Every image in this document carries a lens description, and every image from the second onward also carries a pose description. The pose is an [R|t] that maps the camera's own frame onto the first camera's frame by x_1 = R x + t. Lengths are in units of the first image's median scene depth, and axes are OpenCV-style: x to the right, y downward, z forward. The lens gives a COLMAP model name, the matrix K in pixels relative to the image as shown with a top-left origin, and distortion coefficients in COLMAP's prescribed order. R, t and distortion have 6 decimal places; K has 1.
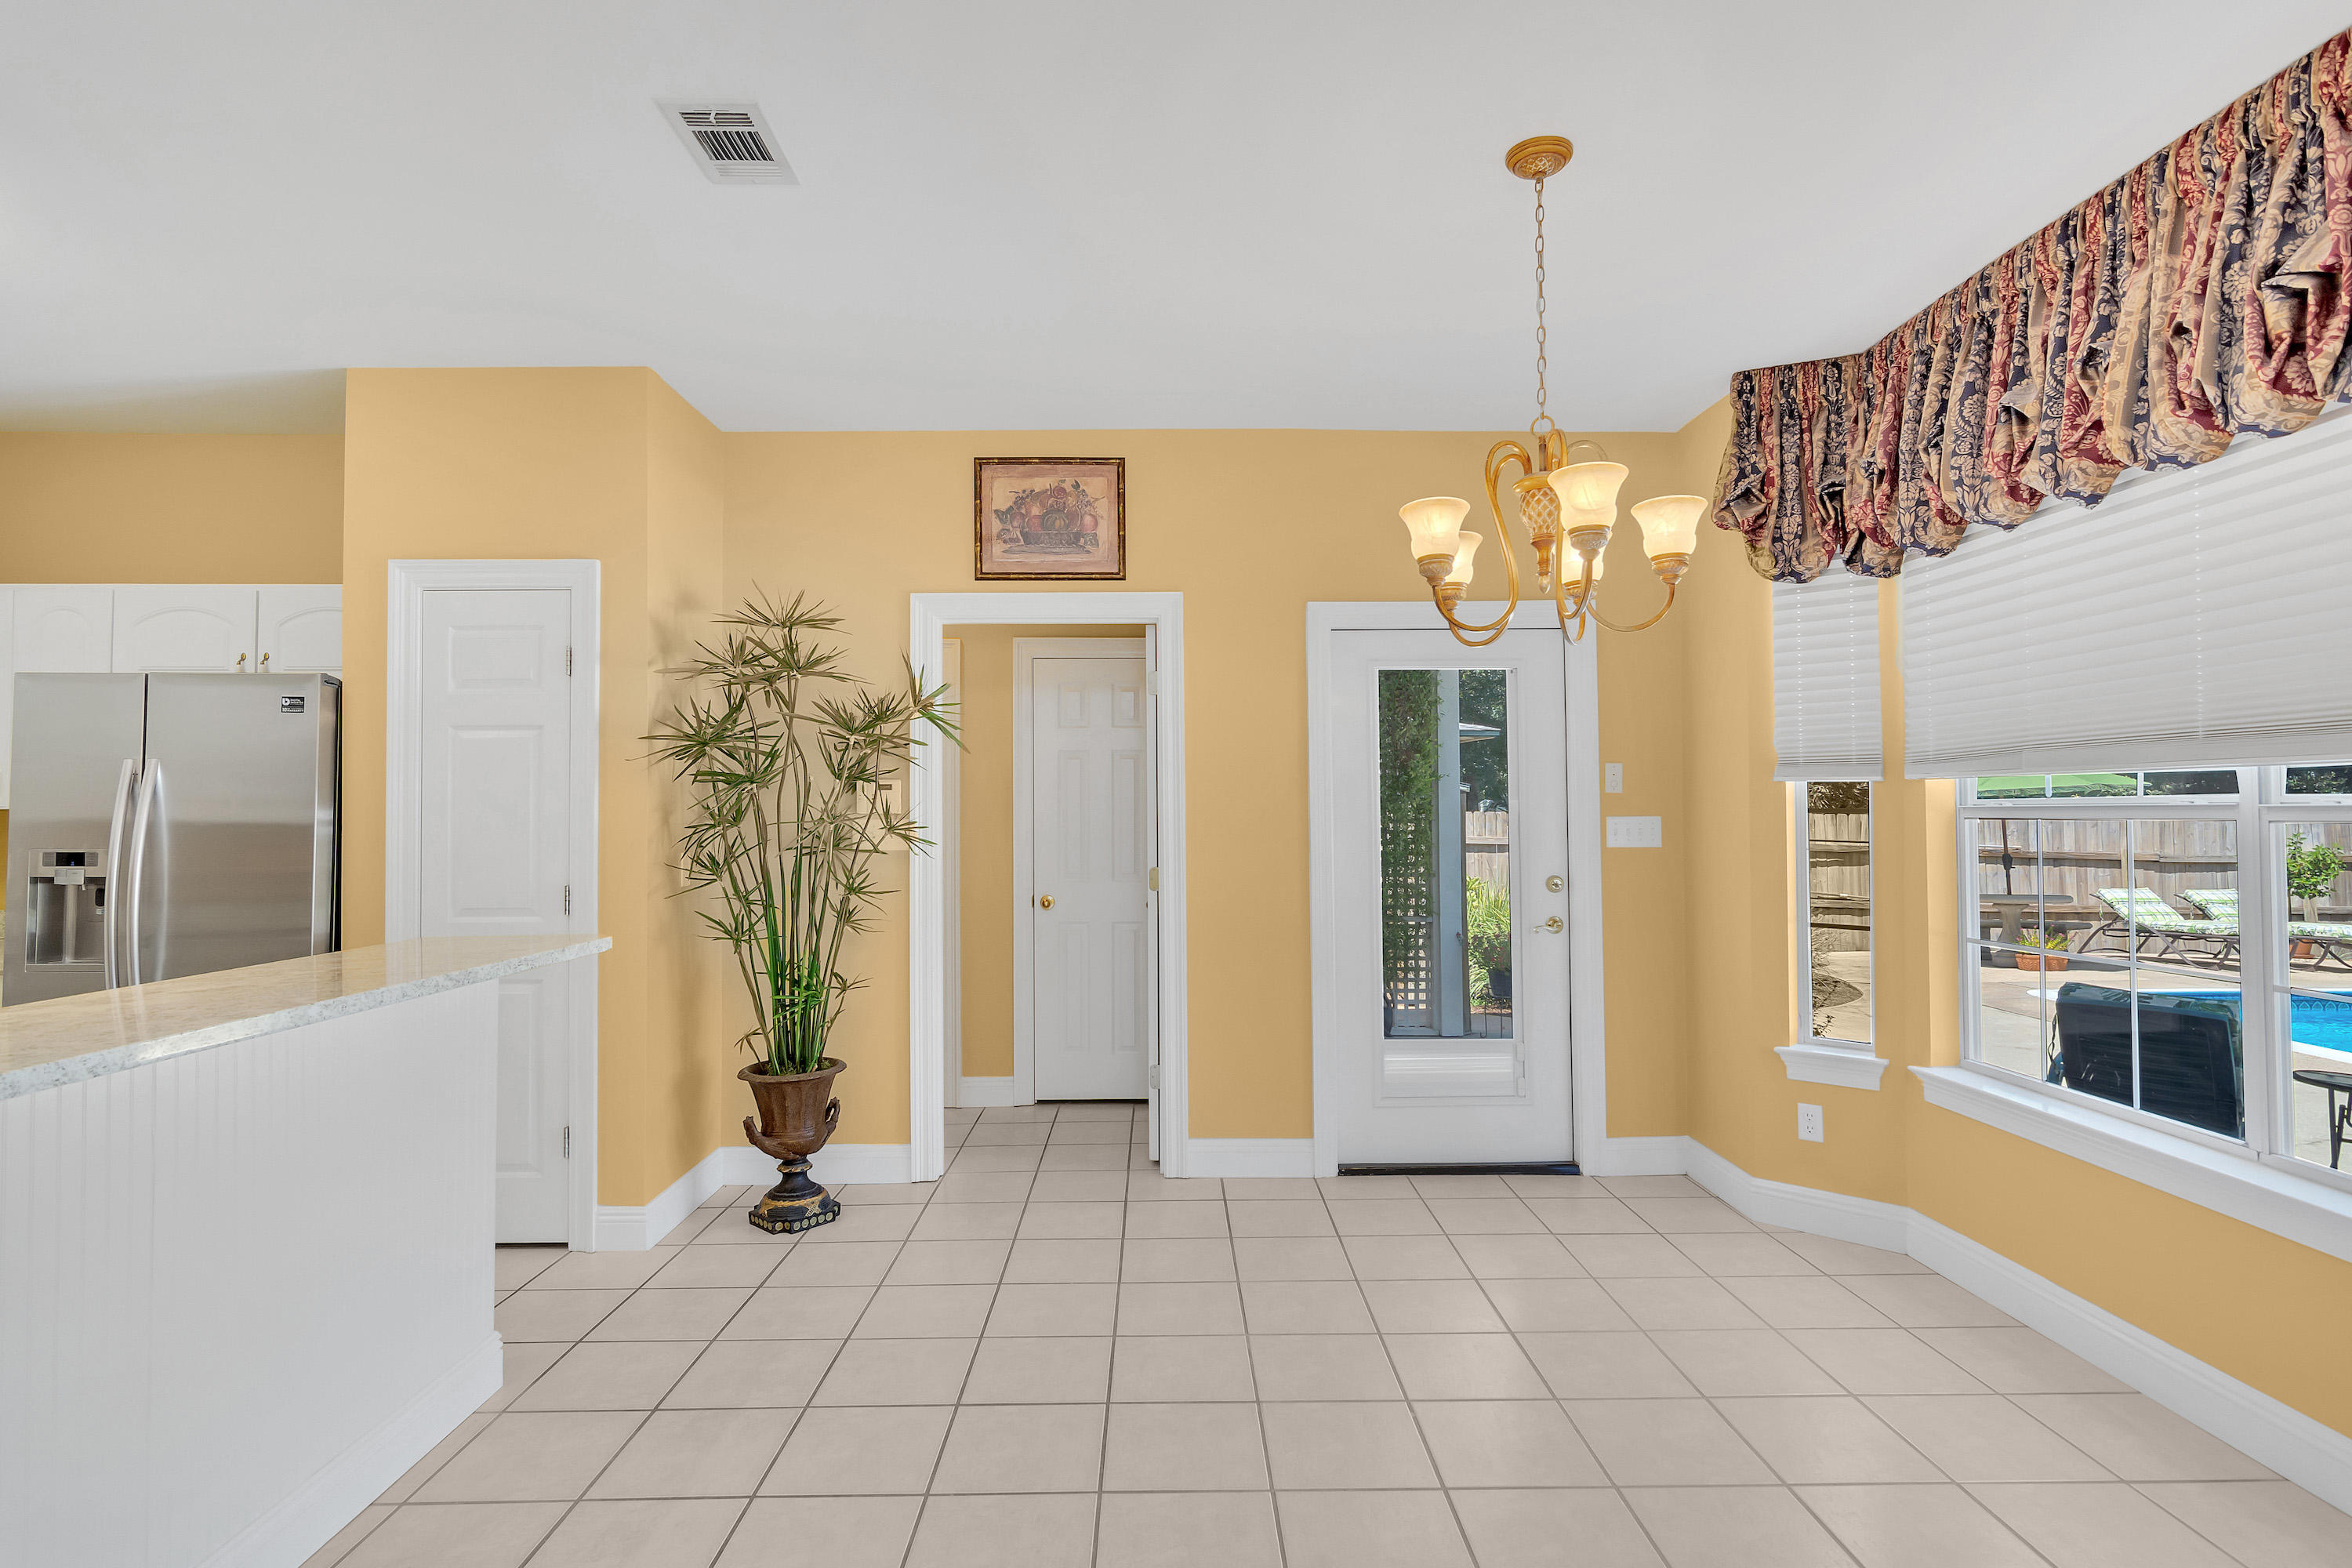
lens RADIAL K [[1152.1, 0, 1181.8], [0, 1152.1, 788.6], [0, 0, 1]] dist [-0.004794, 0.002293]
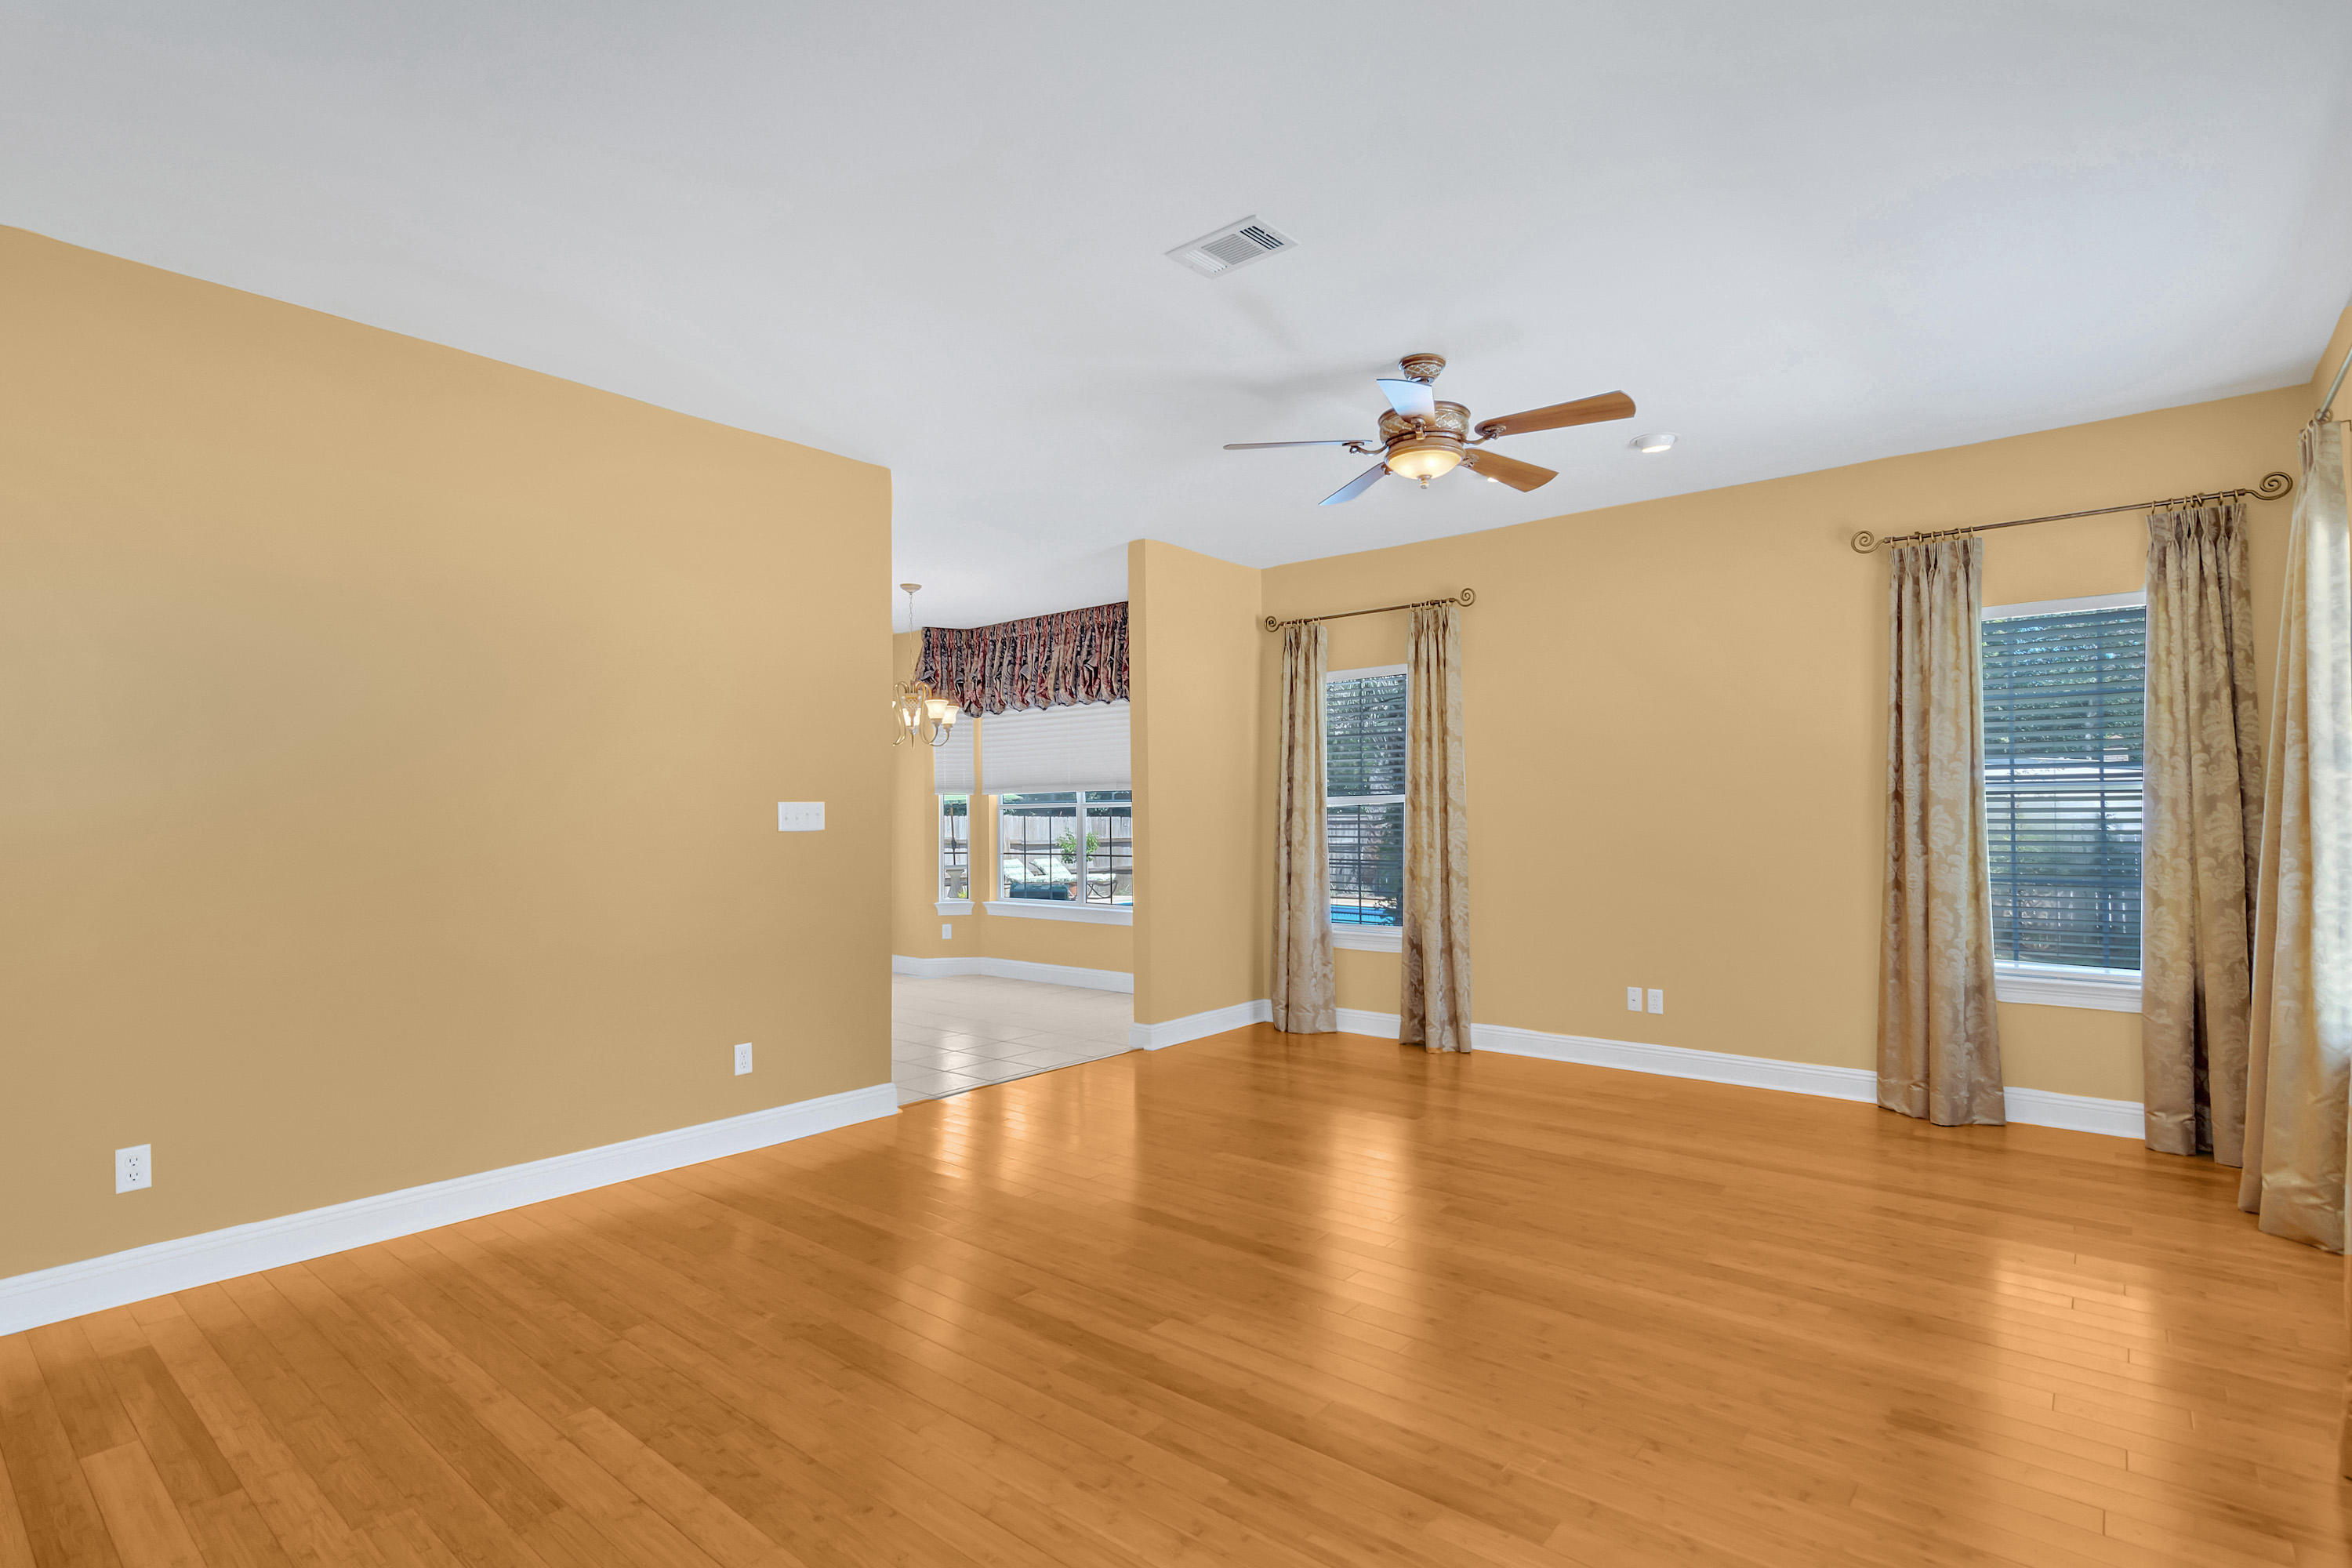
lens RADIAL K [[1152.1, 0, 1190.8], [0, 1152.1, 793.9], [0, 0, 1]] dist [-0.004794, 0.002293]
pose [[0.651161, 0.014784, 0.758796, -1.176701], [-0.011015, 0.999889, -0.010029, 0.012213], [-0.758860, -0.001828, 0.651251, -1.201934]]
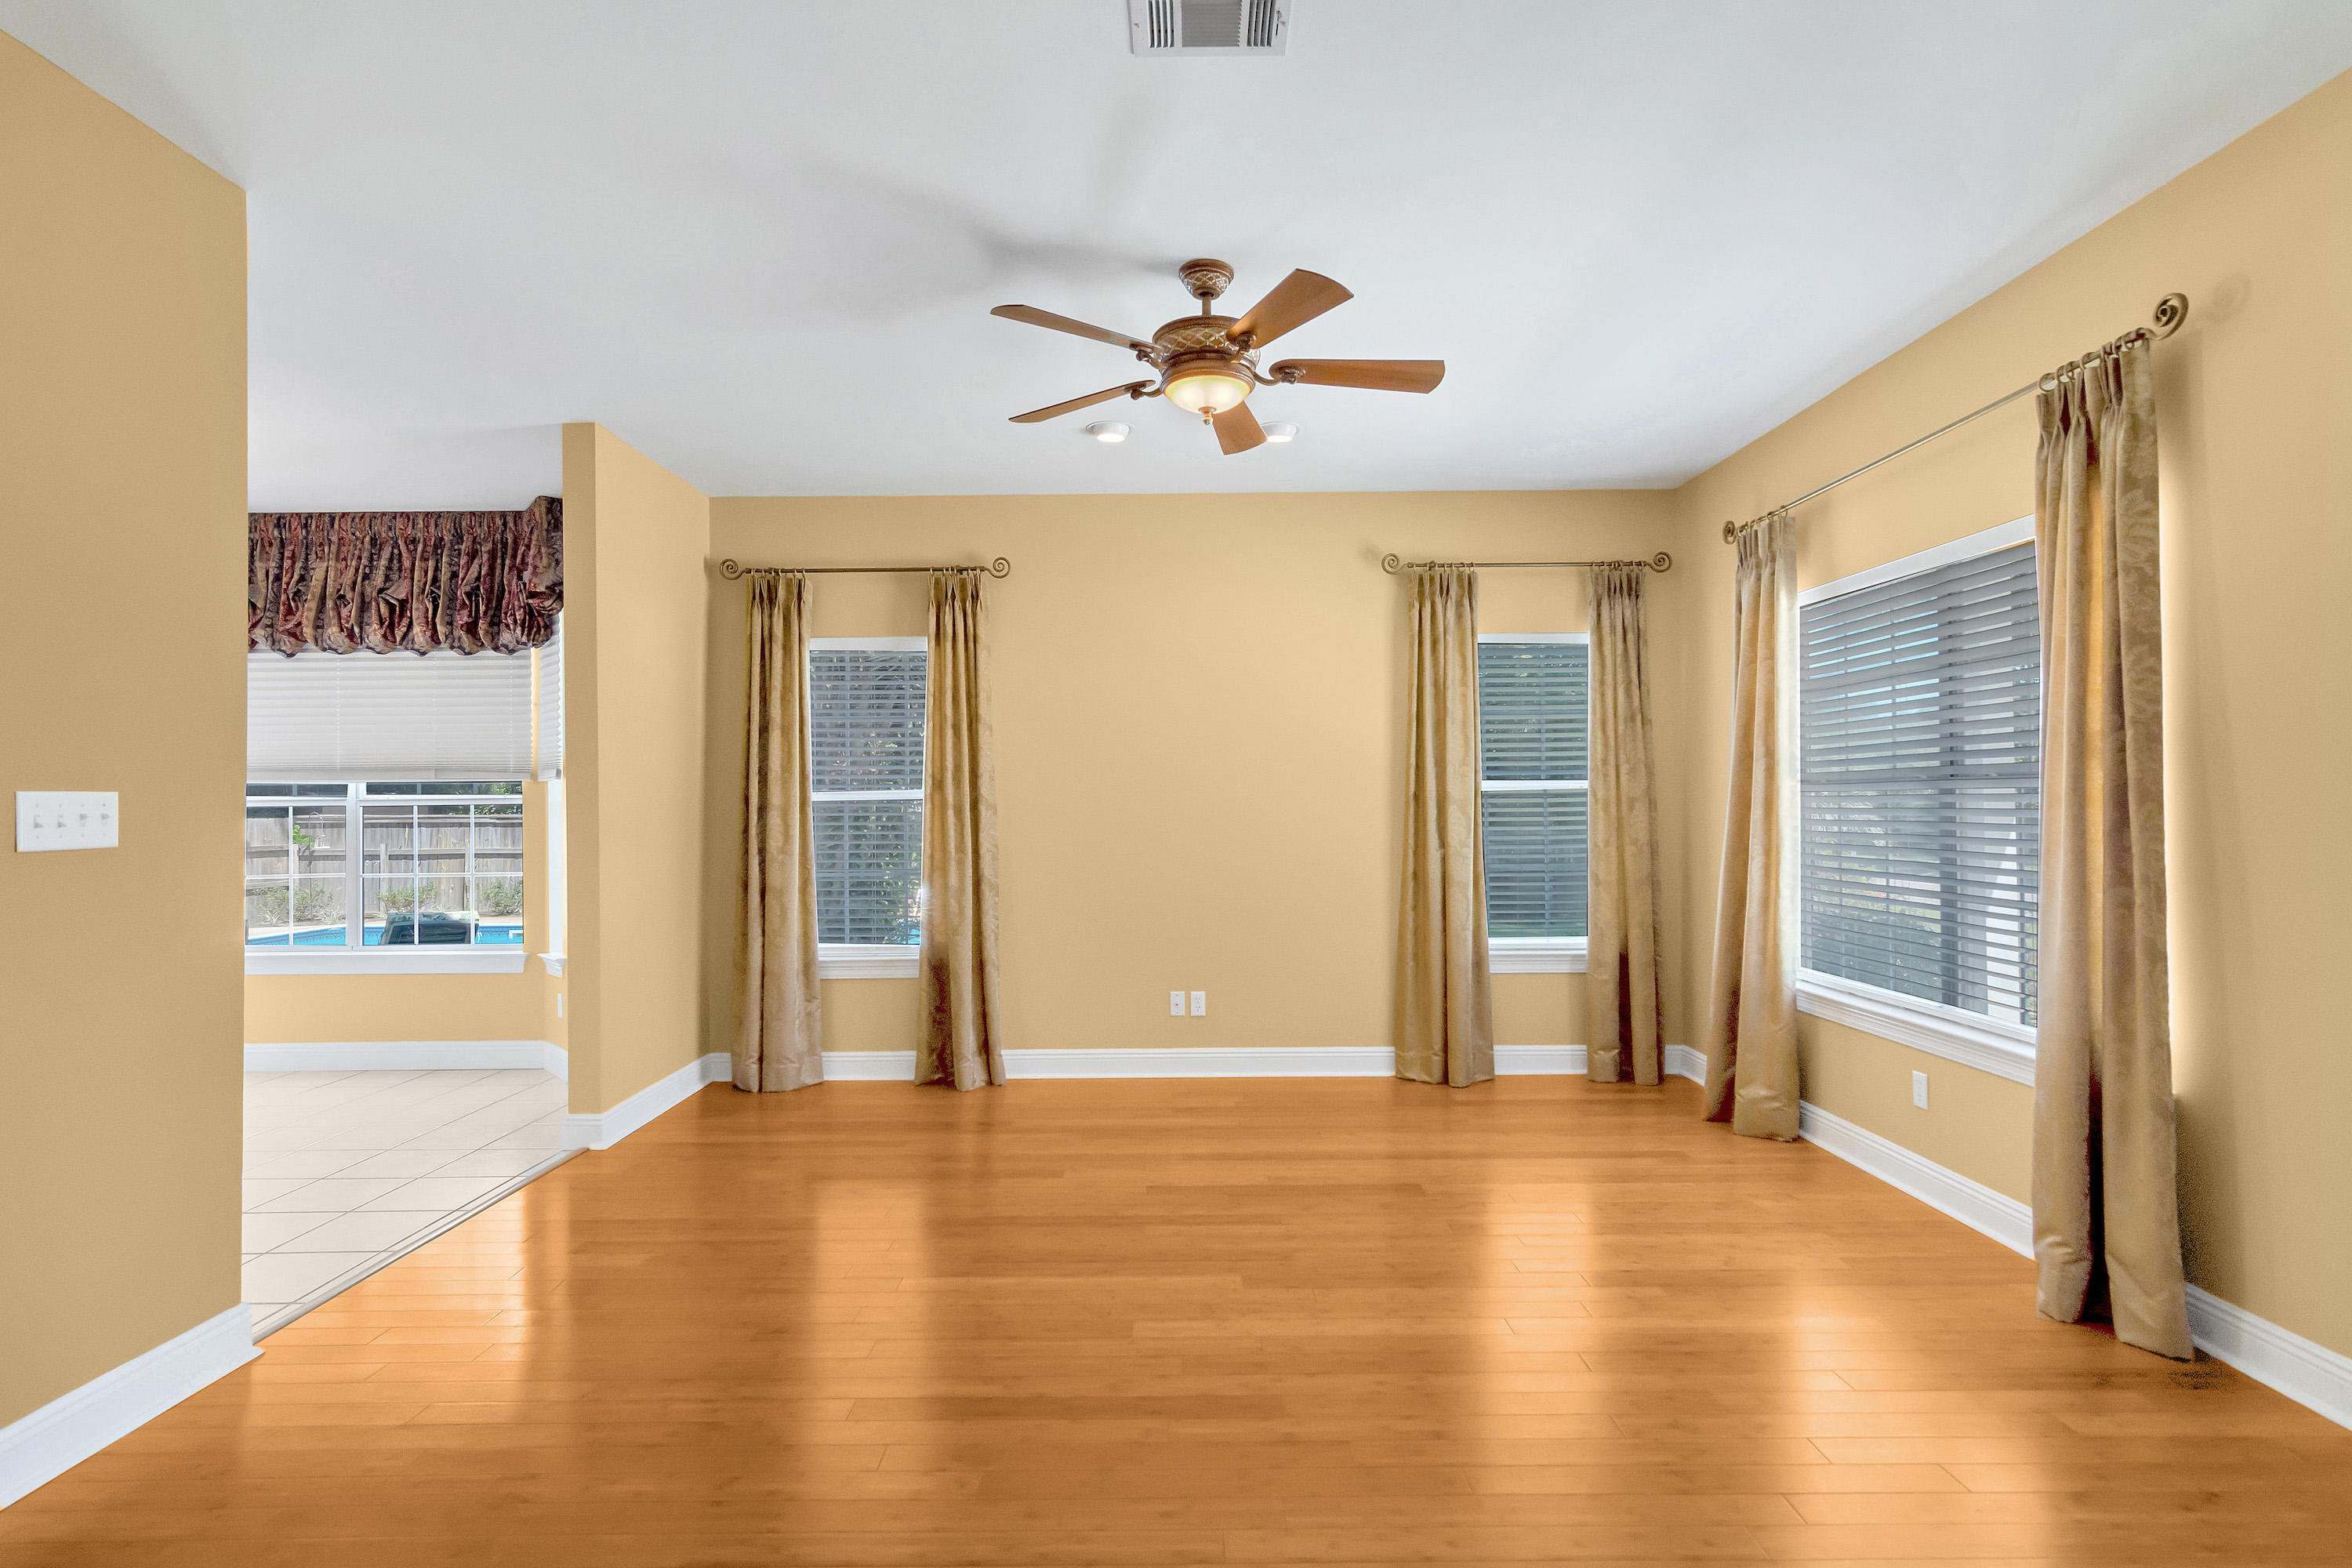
lens RADIAL K [[1152.1, 0, 1174.5], [0, 1152.1, 790.6], [0, 0, 1]] dist [-0.004794, 0.002293]
pose [[0.012241, 0.019798, 0.999729, -1.105933], [-0.011299, 0.999743, -0.019660, 0.018898], [-0.999861, -0.011055, 0.012462, -0.562463]]
